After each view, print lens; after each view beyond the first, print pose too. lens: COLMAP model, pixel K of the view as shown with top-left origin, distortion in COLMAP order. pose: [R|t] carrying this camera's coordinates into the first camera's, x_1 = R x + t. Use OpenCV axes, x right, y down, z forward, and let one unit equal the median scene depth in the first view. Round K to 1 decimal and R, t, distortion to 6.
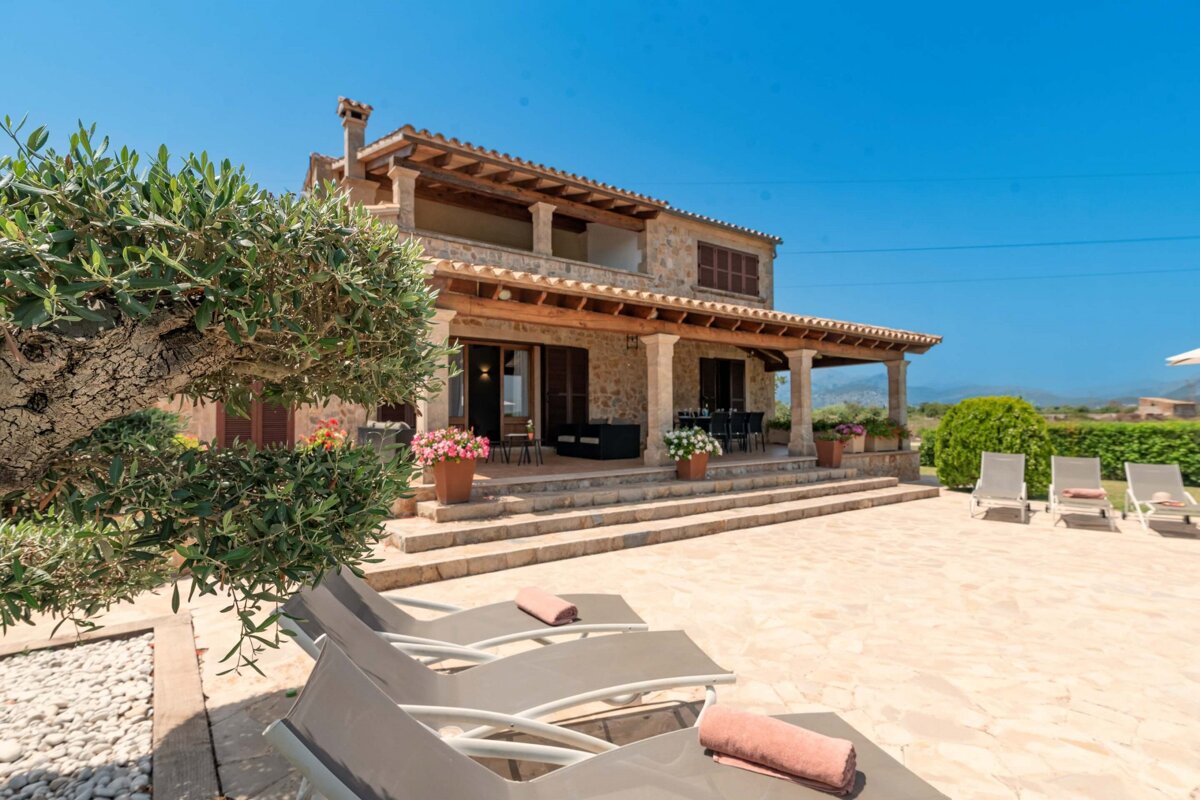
lens RADIAL K [[564.4, 0, 607.1], [0, 564.4, 400.1], [0, 0, 1]] dist [-0.003306, -0.000282]
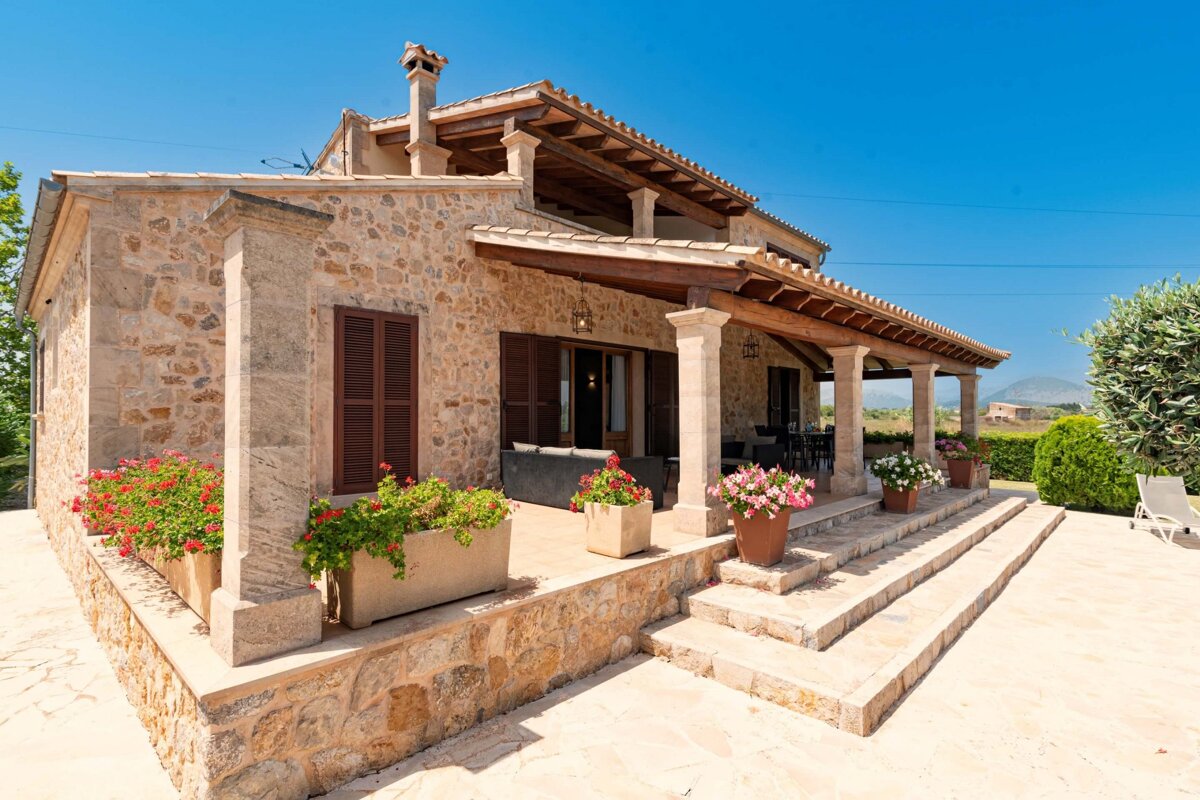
lens RADIAL K [[564.4, 0, 607.1], [0, 564.4, 400.1], [0, 0, 1]] dist [-0.003306, -0.000282]
pose [[0.987078, 0.013021, 0.159711, -0.314823], [-0.013356, 0.999910, 0.001023, -0.019971], [-0.159683, -0.003143, 0.987163, 0.139250]]
